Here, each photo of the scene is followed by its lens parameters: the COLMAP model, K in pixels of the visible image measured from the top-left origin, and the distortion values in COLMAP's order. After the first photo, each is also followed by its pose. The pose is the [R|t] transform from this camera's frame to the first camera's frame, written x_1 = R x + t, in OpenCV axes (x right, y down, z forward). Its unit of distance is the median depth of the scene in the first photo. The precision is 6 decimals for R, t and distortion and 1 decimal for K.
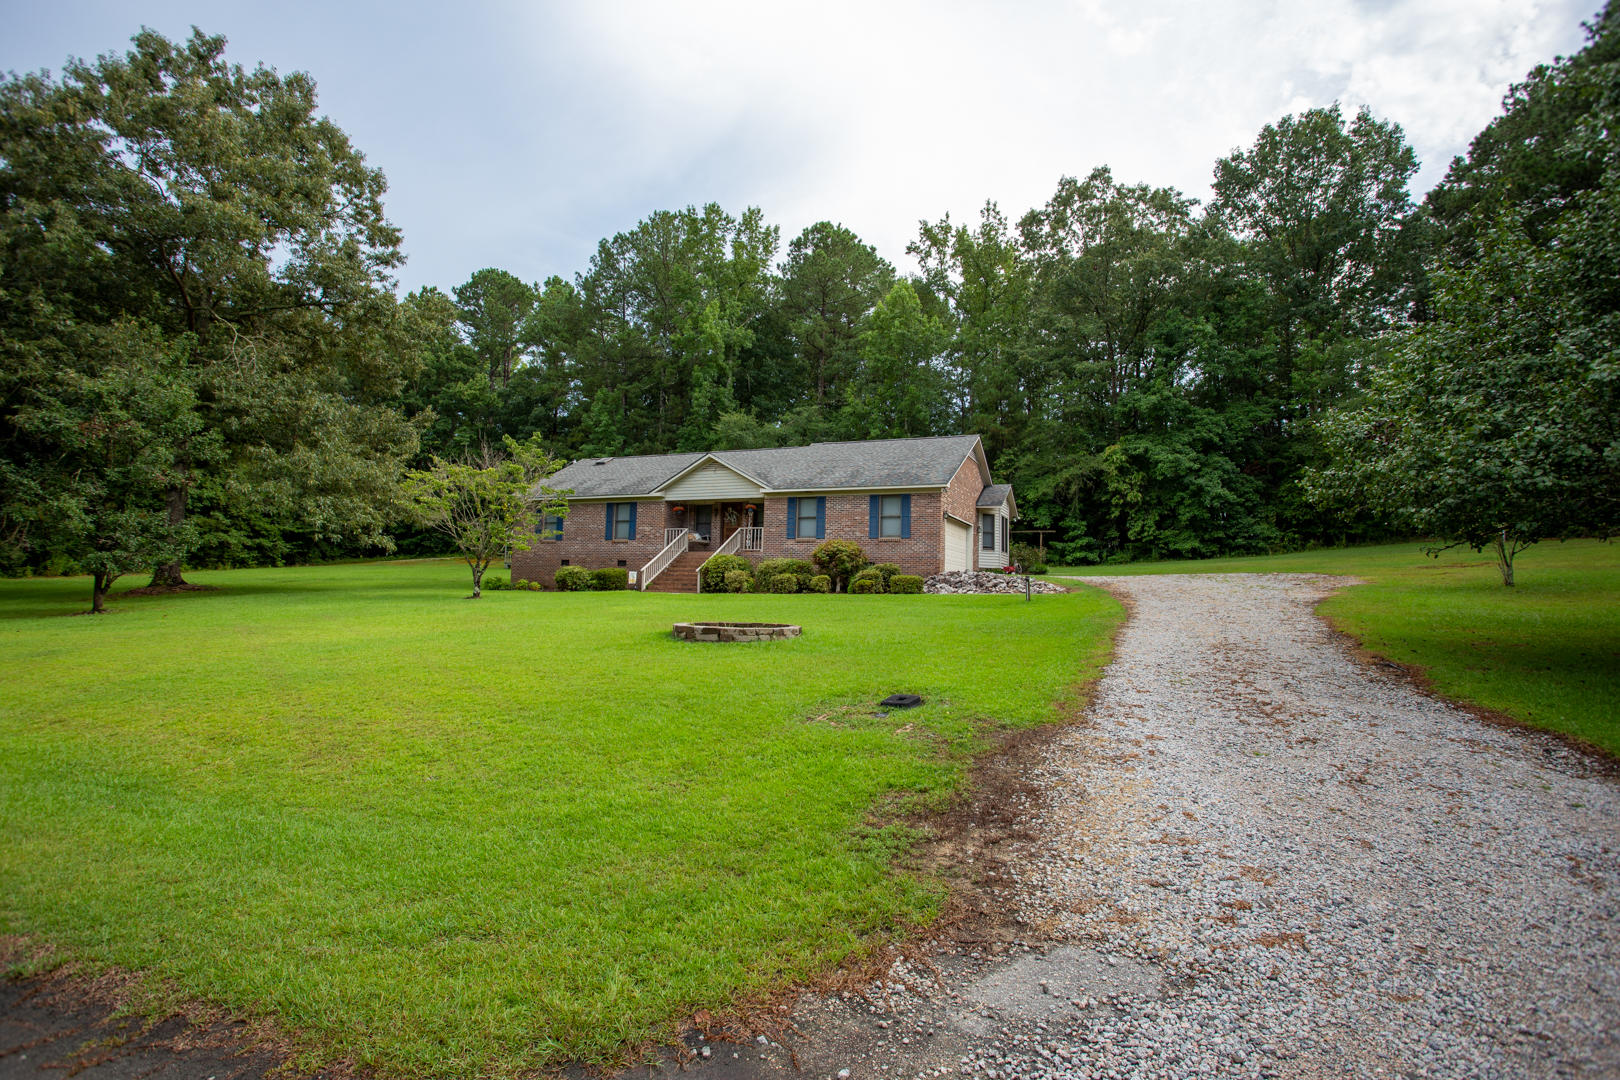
lens RADIAL K [[787.7, 0, 807.3], [0, 787.7, 535.0], [0, 0, 1]] dist [-0.074448, 0.033676]
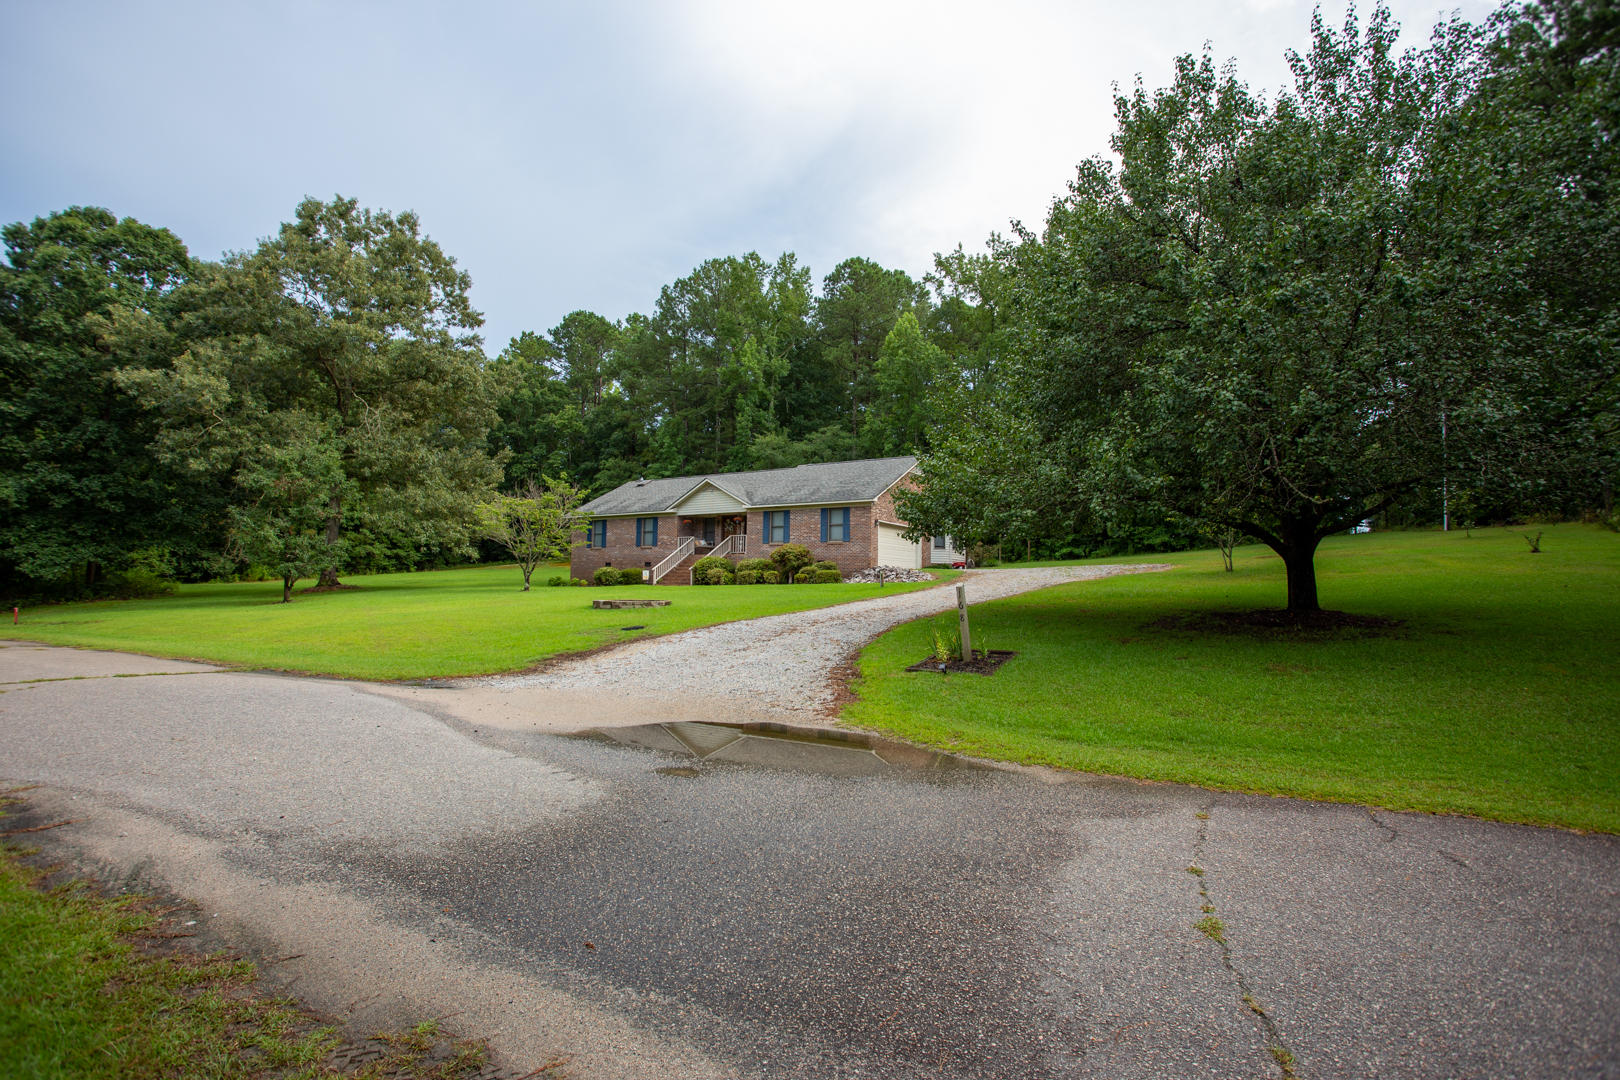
lens RADIAL K [[789.2, 0, 808.6], [0, 789.2, 535.9], [0, 0, 1]] dist [-0.090192, 0.057321]
pose [[0.989239, -0.021615, -0.144702, 0.209930], [0.022020, 0.999757, 0.001197, -0.006711], [0.144641, -0.004371, 0.989474, -0.238479]]
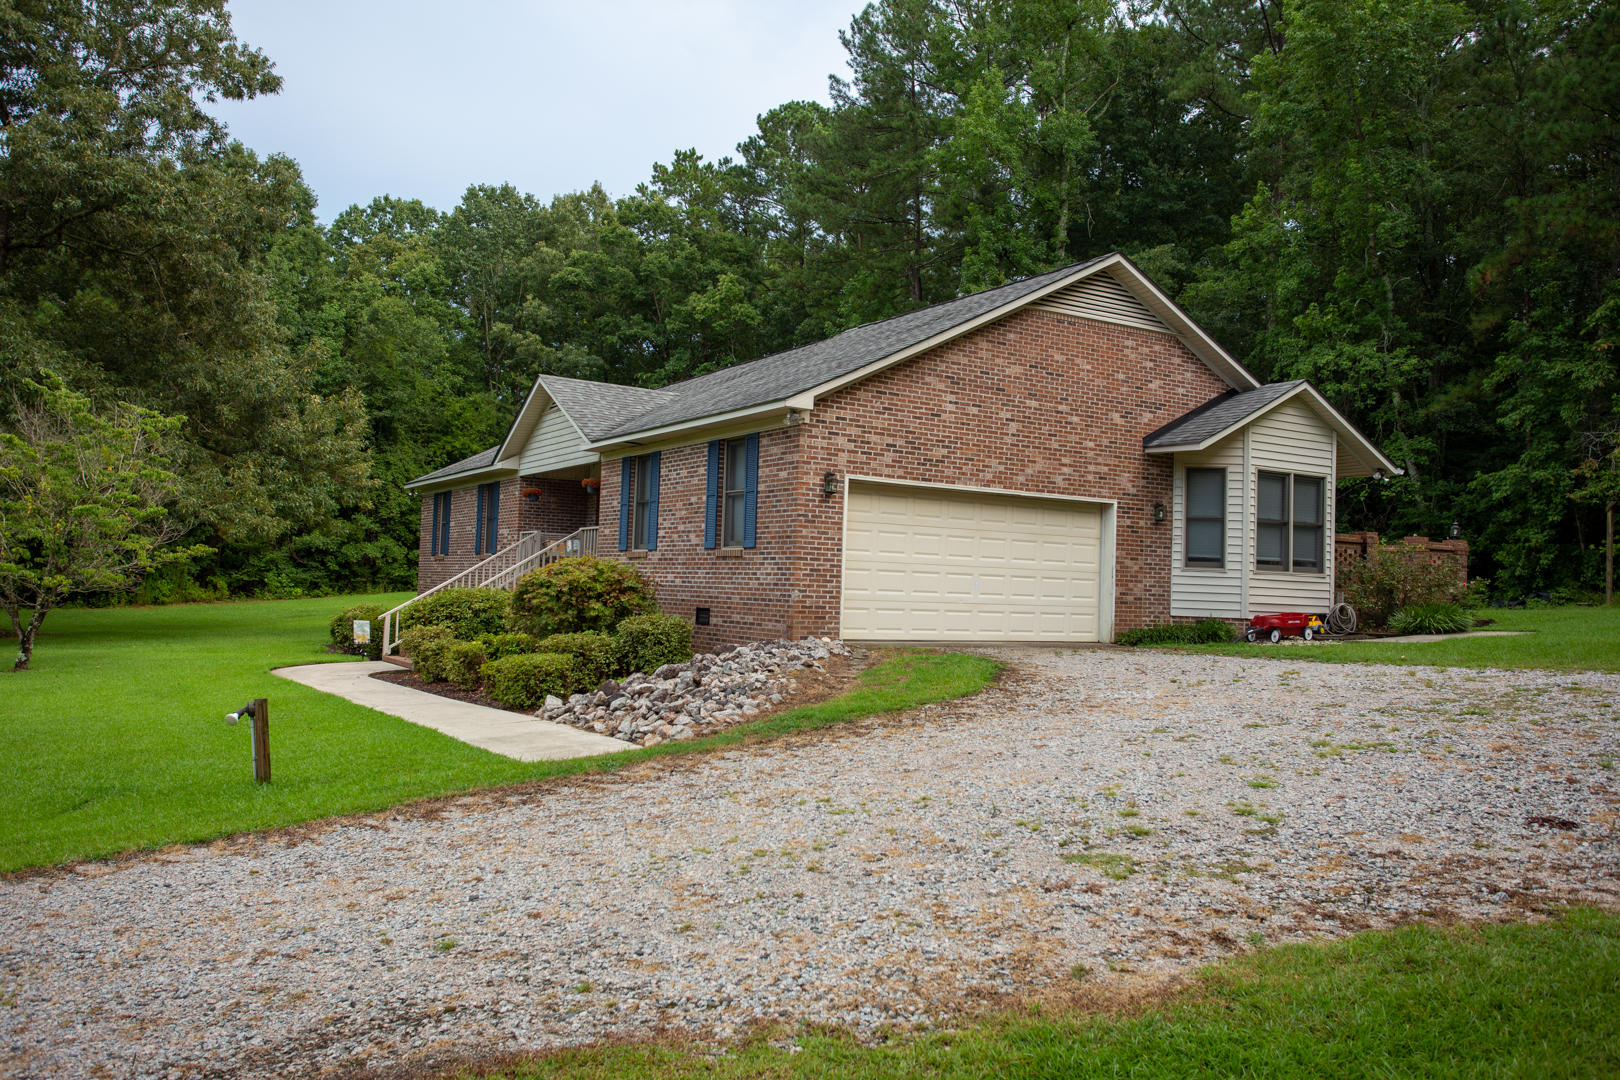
lens RADIAL K [[1258.1, 0, 810.0], [0, 1258.1, 540.0], [0, 0, 1]] dist [-0.044153, 0.099171]
pose [[0.813005, -0.019773, -0.581921, 0.425867], [0.029565, 0.999536, 0.007343, -0.003185], [0.581506, -0.023175, 0.813212, 0.431786]]
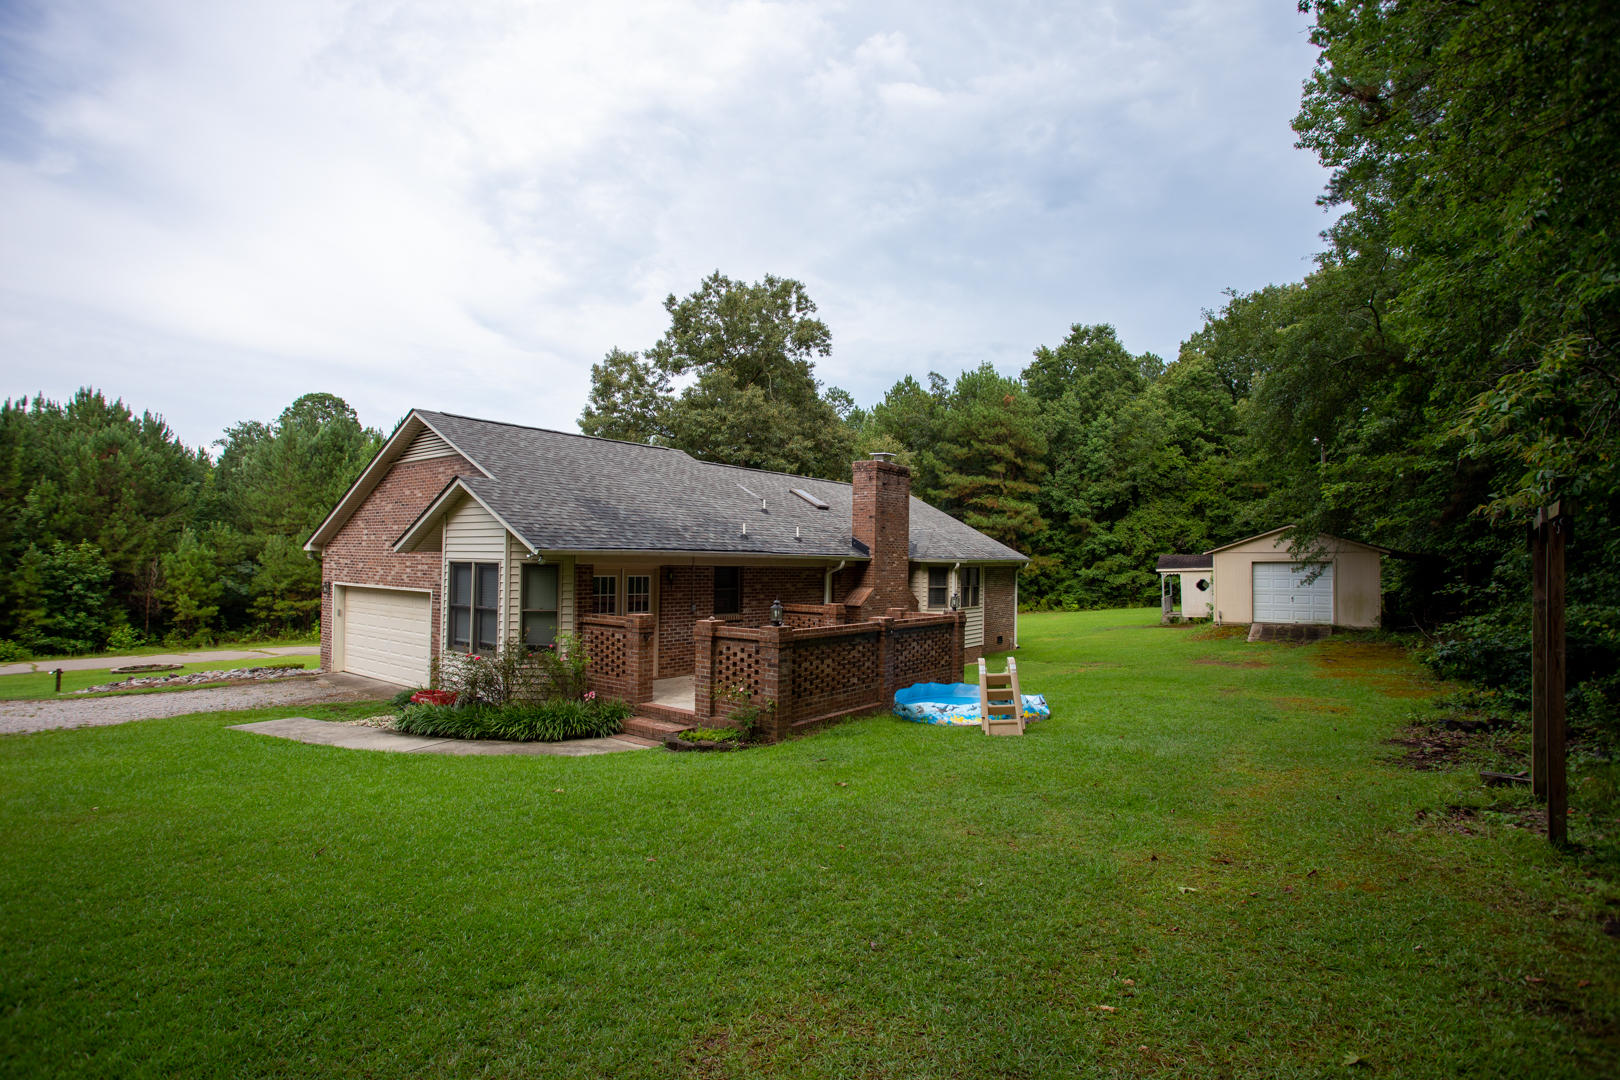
lens RADIAL K [[789.2, 0, 808.6], [0, 789.2, 535.9], [0, 0, 1]] dist [-0.090192, 0.057321]
pose [[-0.239043, -0.058178, -0.969265, 0.611134], [0.053683, 0.995885, -0.073015, 0.001056], [0.969524, -0.069487, -0.234936, 1.314759]]
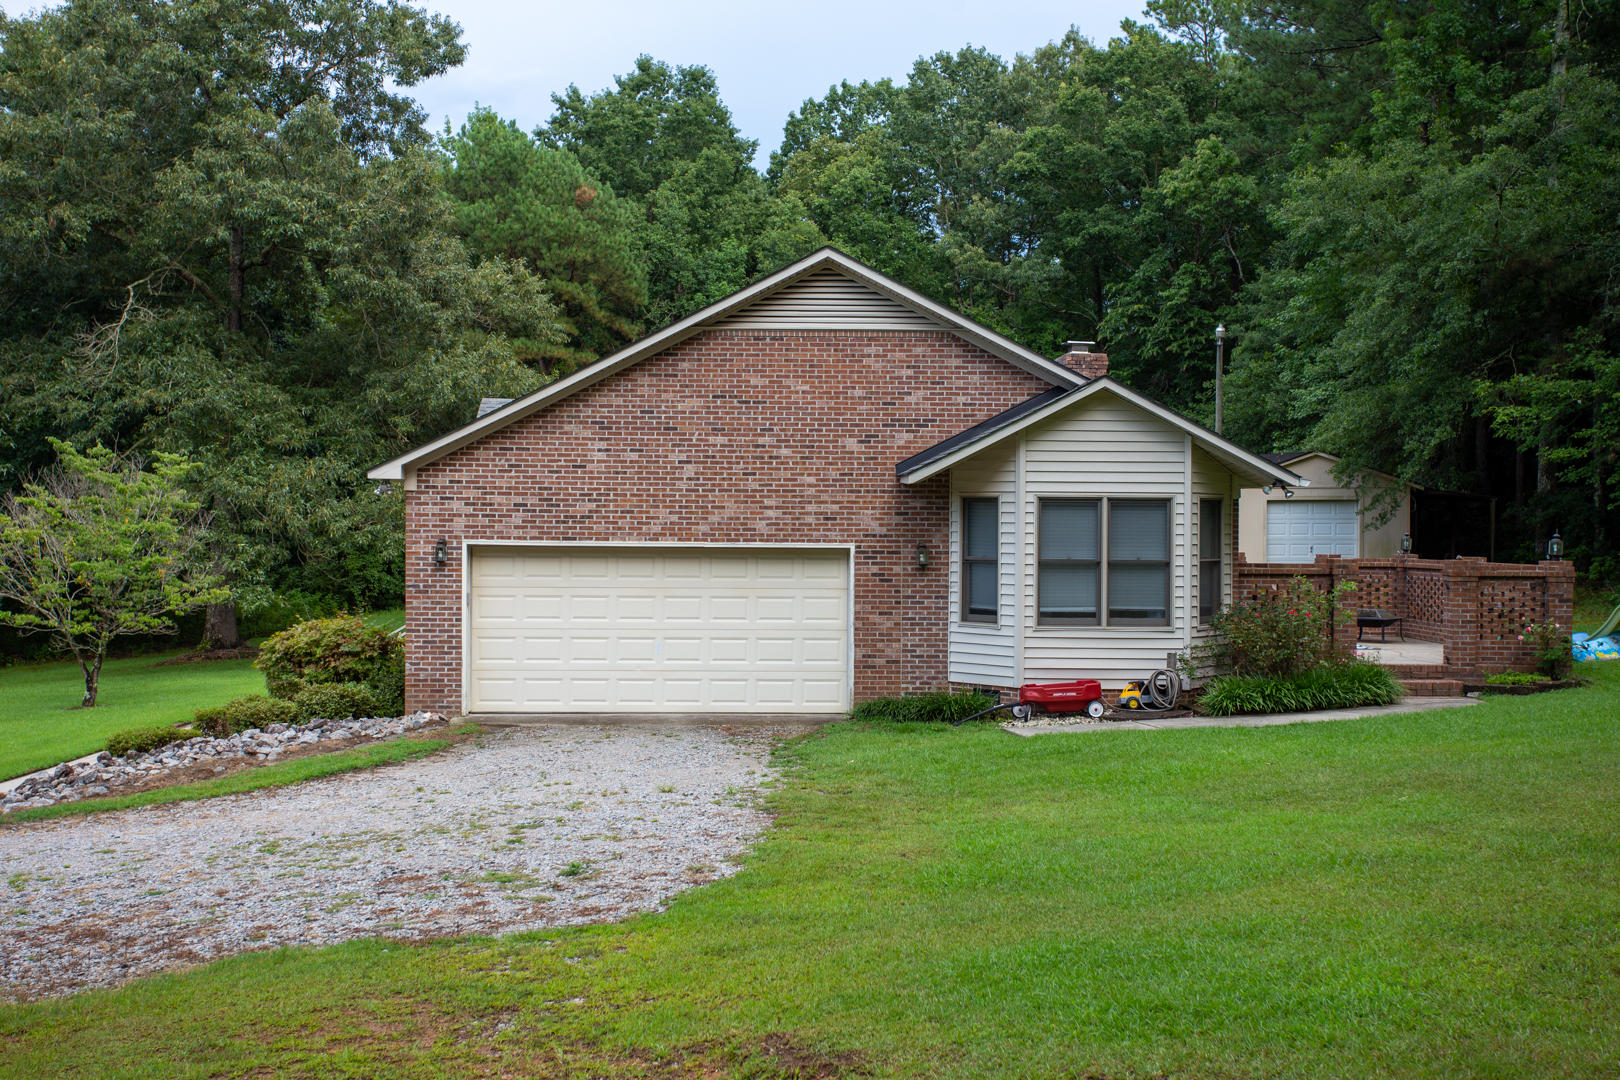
lens RADIAL K [[1757.0, 0, 806.1], [0, 1757.0, 540.2], [0, 0, 1]] dist [0.010305, 0.155076]
pose [[0.421472, -0.010775, -0.906777, 0.801749], [0.072158, 0.997157, 0.021691, -0.030047], [0.903966, -0.074573, 0.421052, 0.683134]]
